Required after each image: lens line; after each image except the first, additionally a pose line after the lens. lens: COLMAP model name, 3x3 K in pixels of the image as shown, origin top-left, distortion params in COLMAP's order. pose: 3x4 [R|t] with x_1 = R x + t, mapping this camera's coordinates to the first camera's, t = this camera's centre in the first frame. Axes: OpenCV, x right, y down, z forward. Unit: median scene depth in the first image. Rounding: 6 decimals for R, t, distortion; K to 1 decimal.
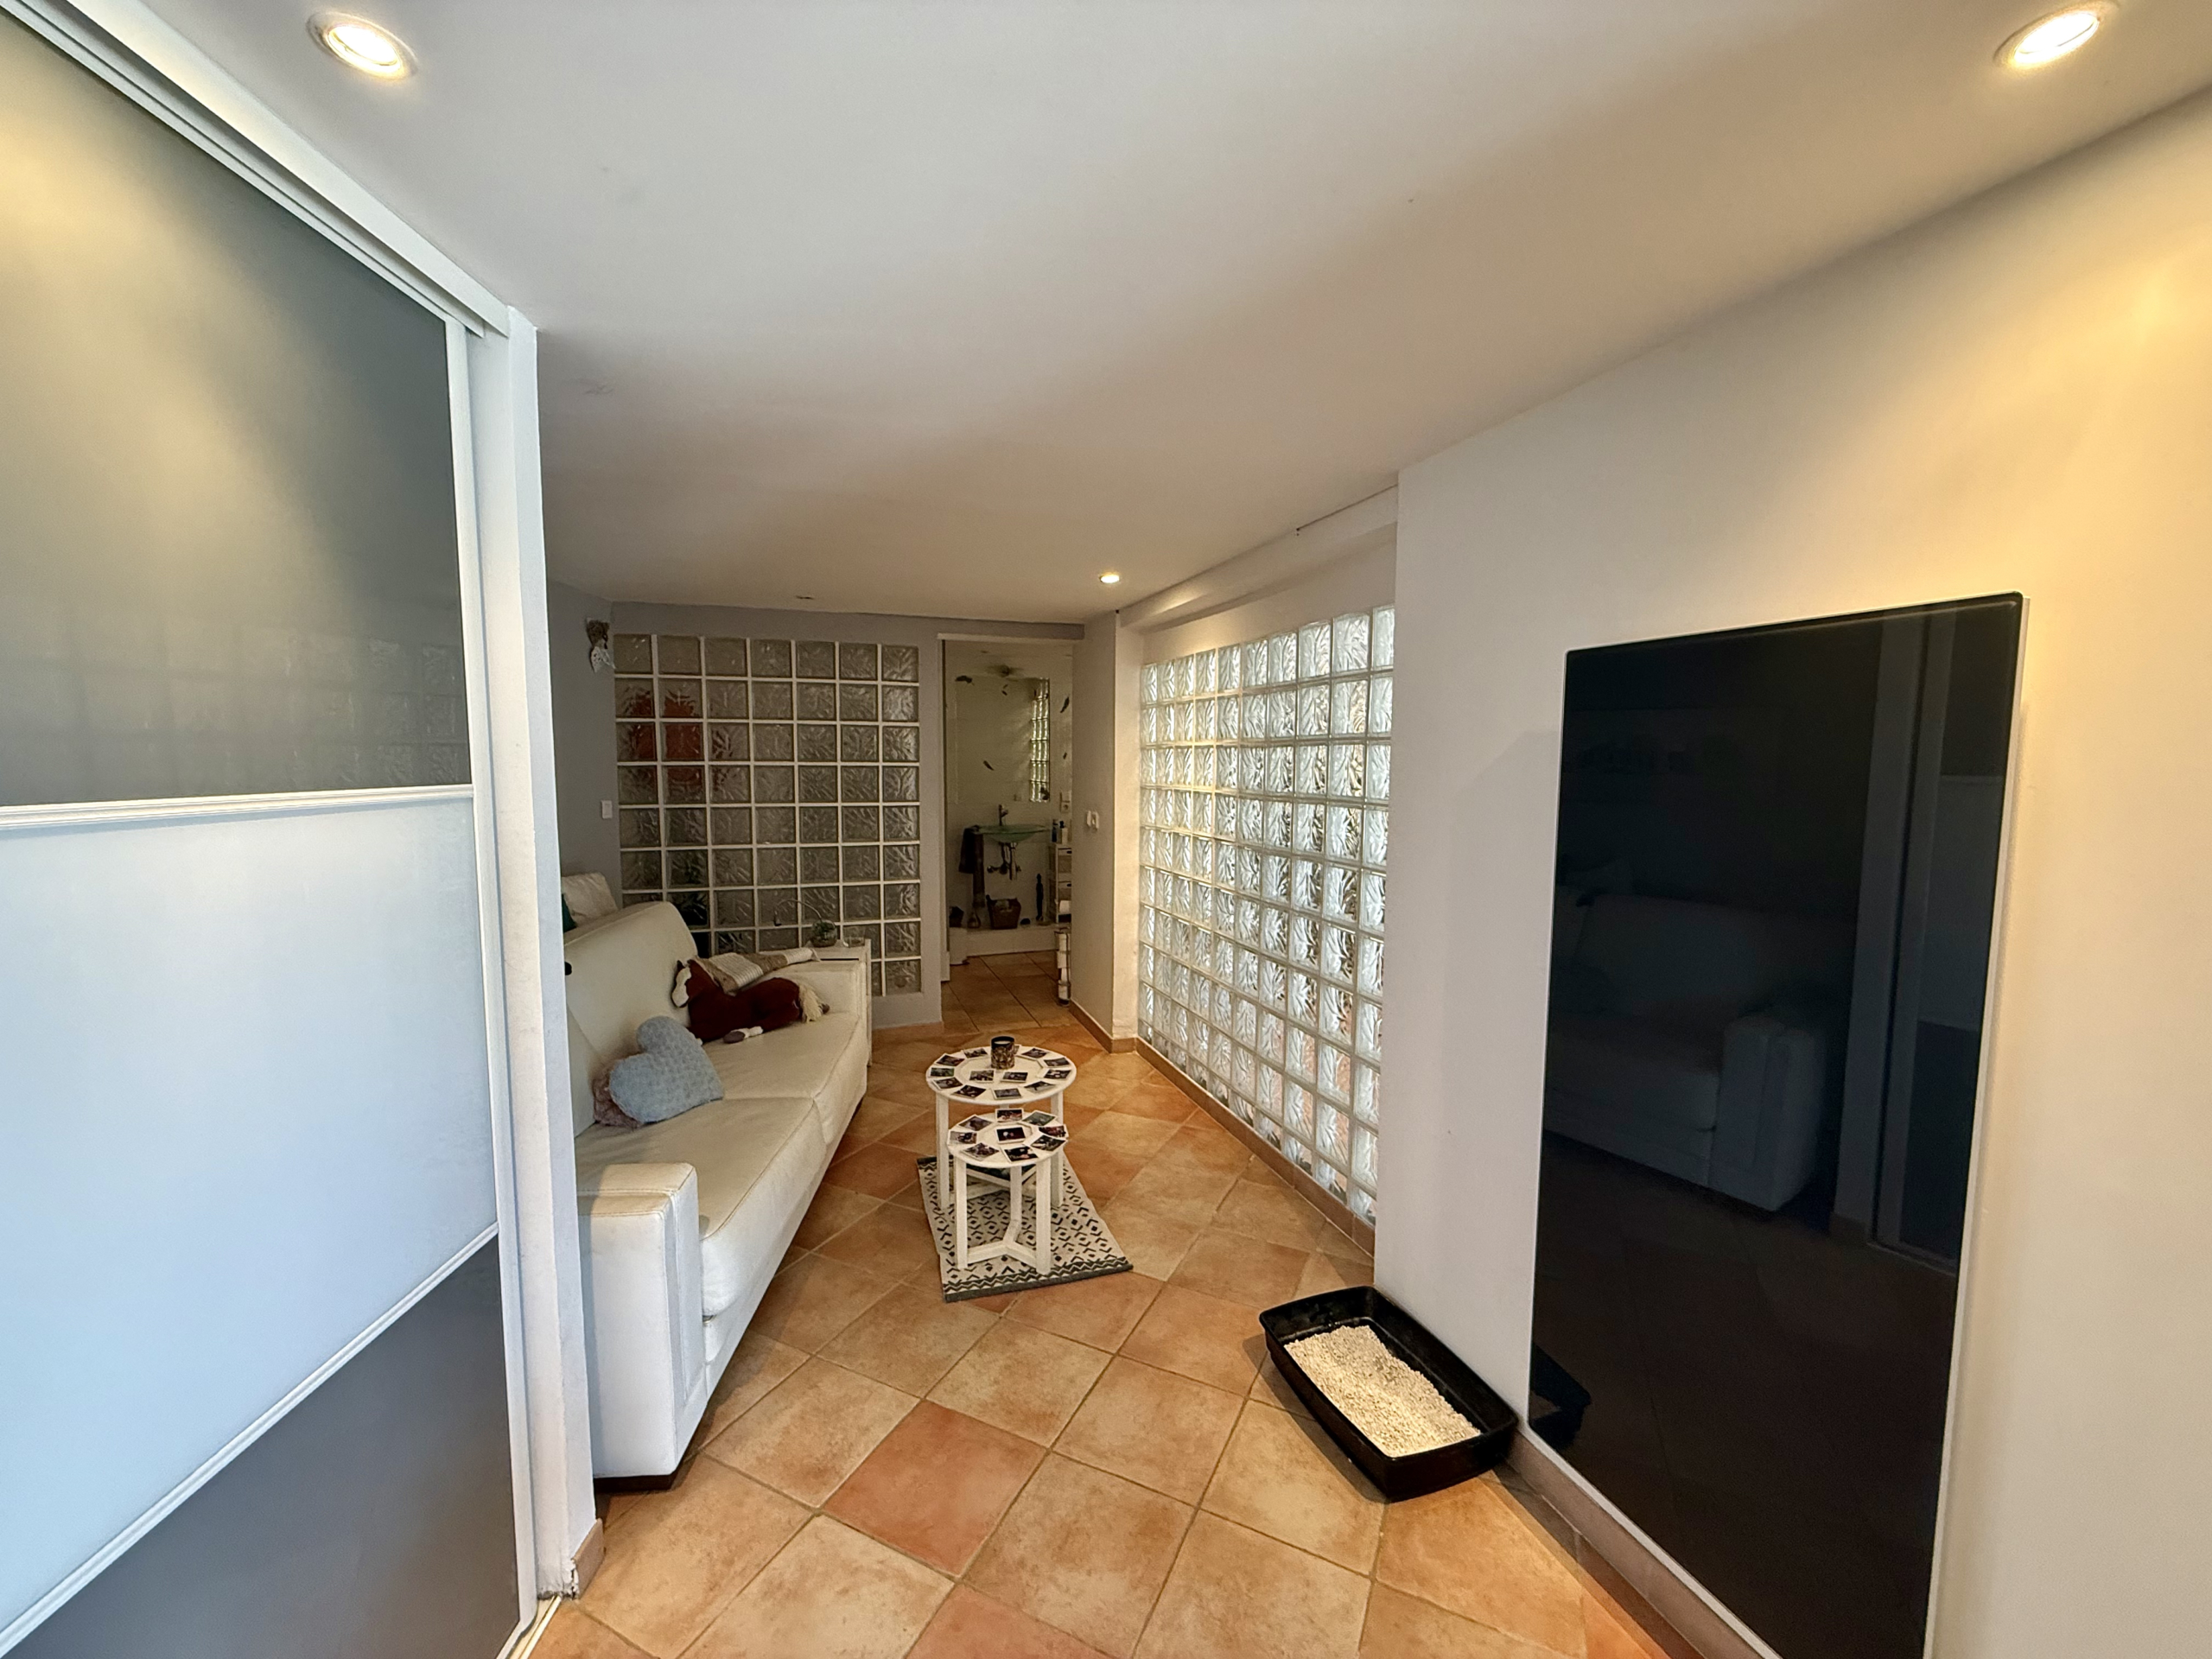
lens RADIAL K [[886.3, 0, 1102.5], [0, 886.3, 834.3], [0, 0, 1]] dist [-0.004195, 0.001027]
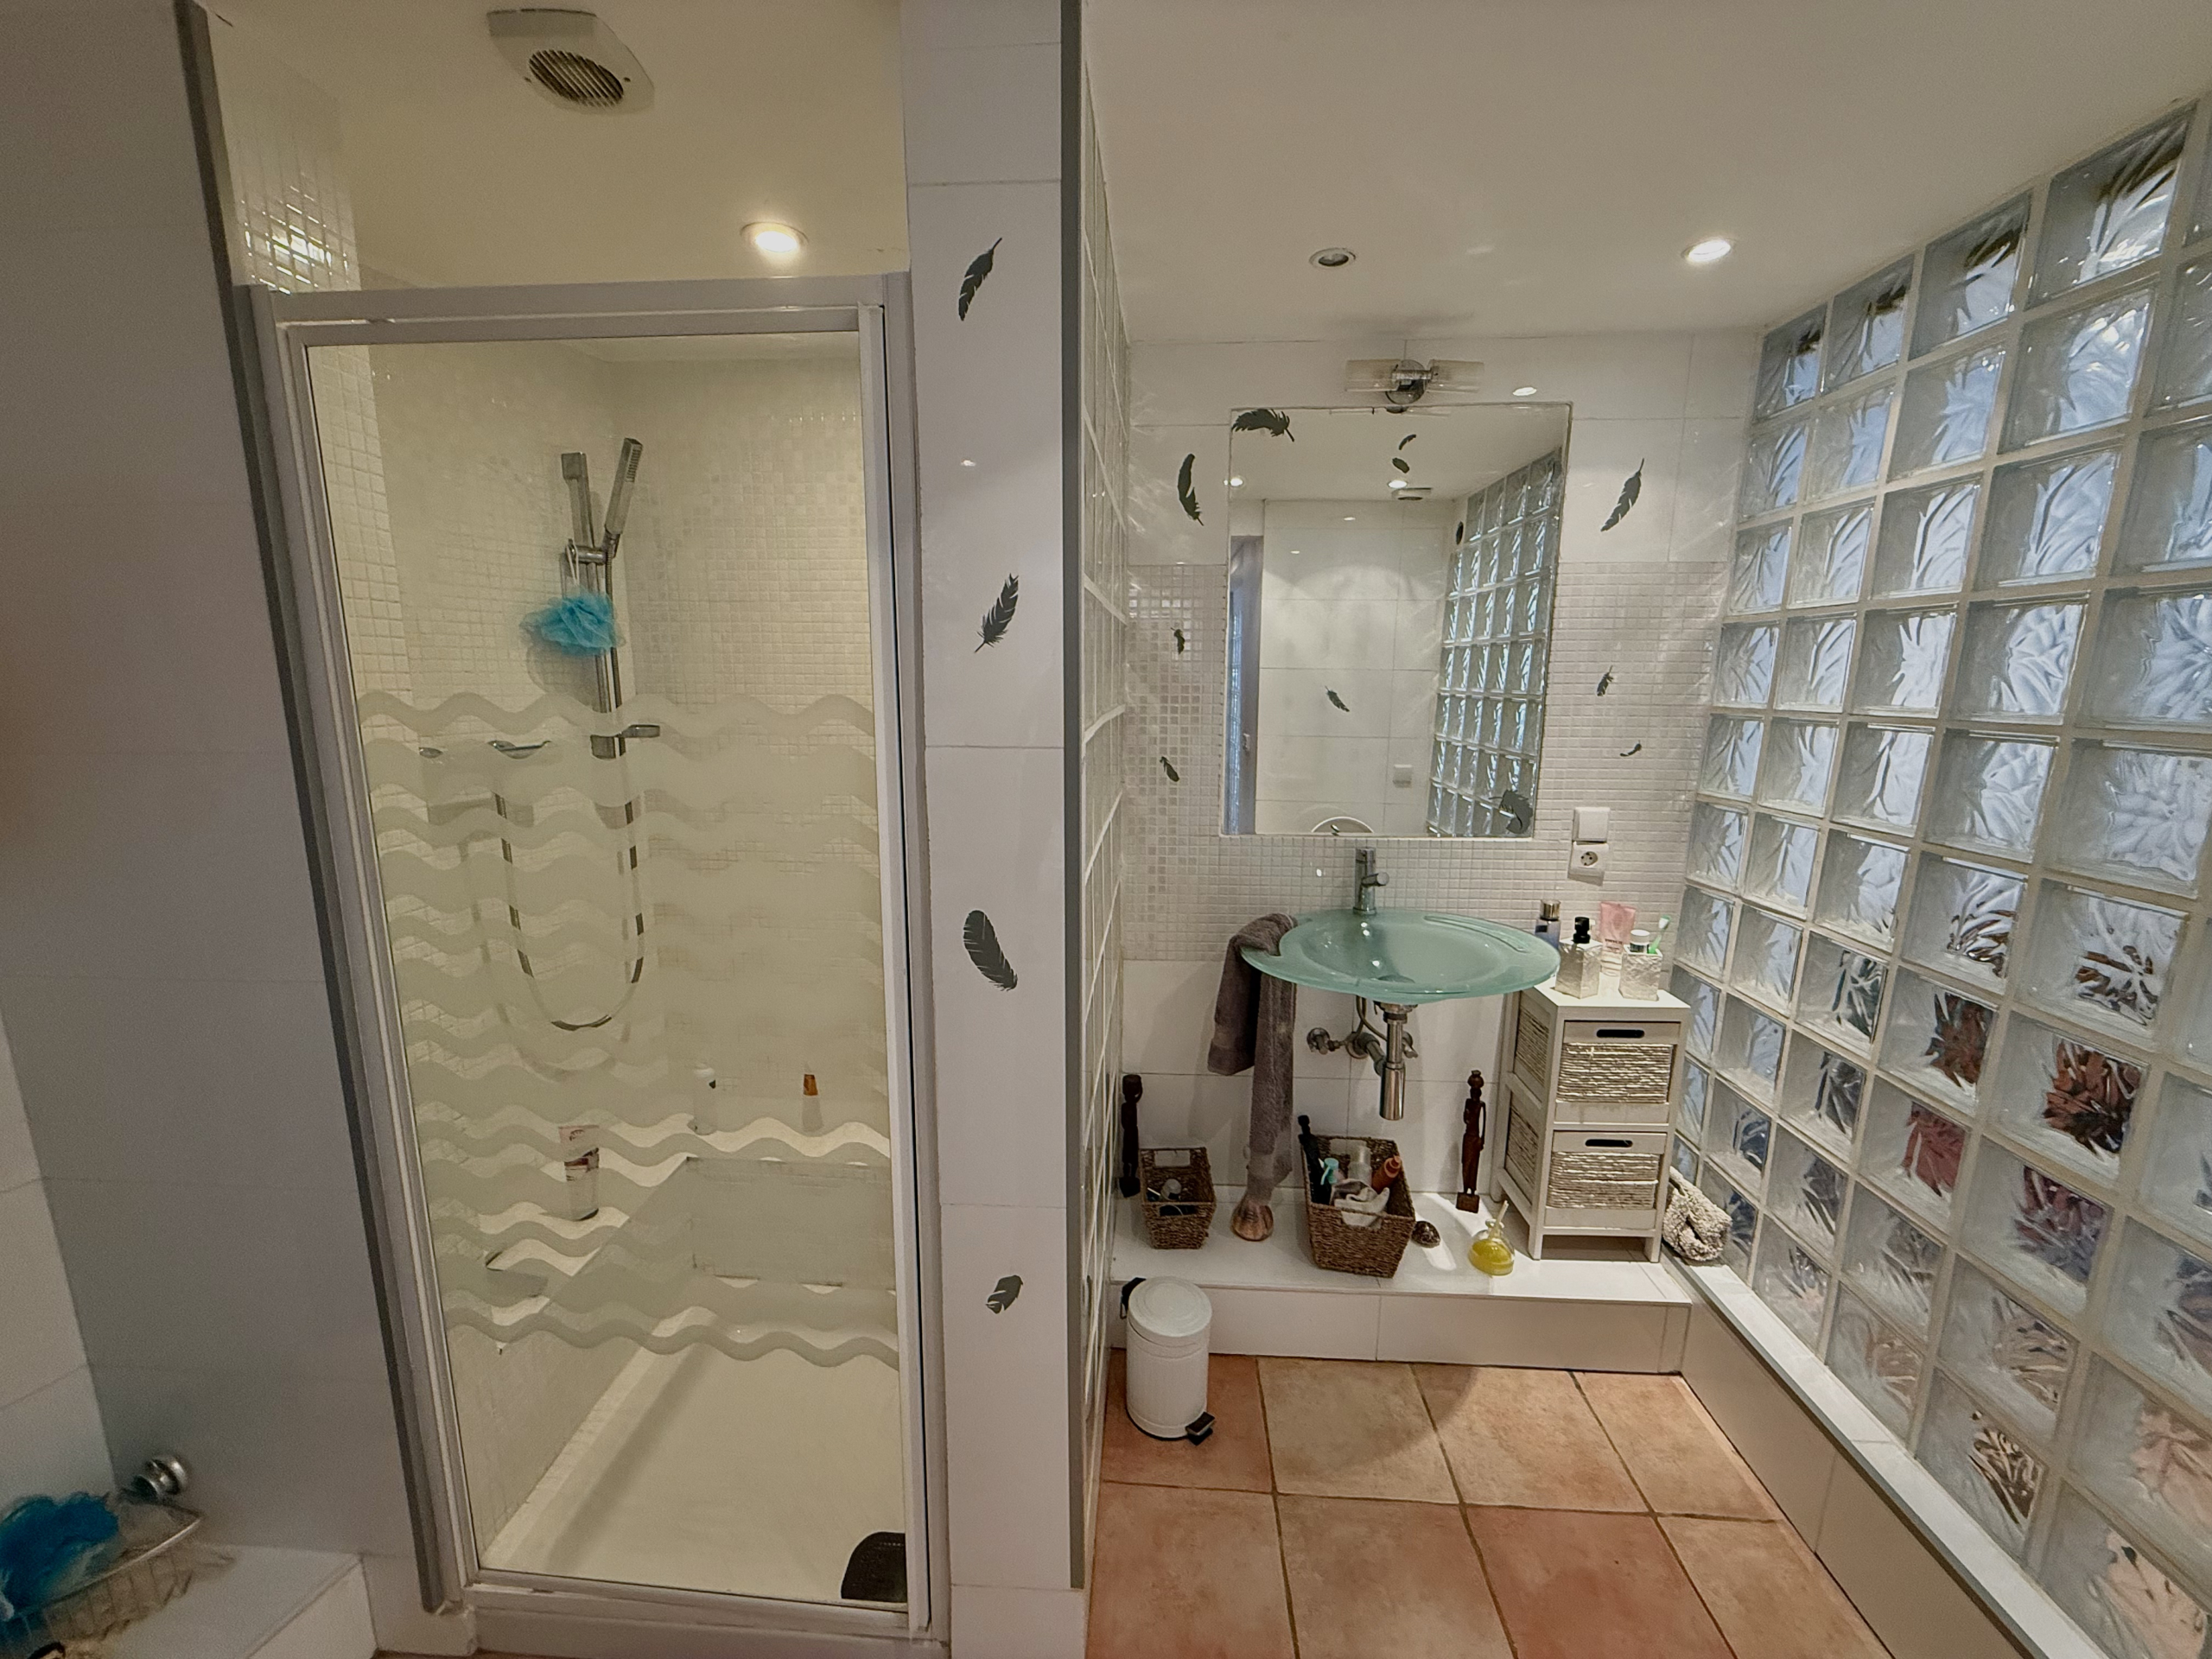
lens RADIAL K [[886.3, 0, 1101.9], [0, 886.3, 834.8], [0, 0, 1]] dist [-0.004195, 0.001027]
pose [[0.922947, 0.069899, -0.378527, -0.081860], [-0.033085, 0.994140, 0.102908, -0.064805], [0.383503, -0.082455, 0.919852, 0.681069]]
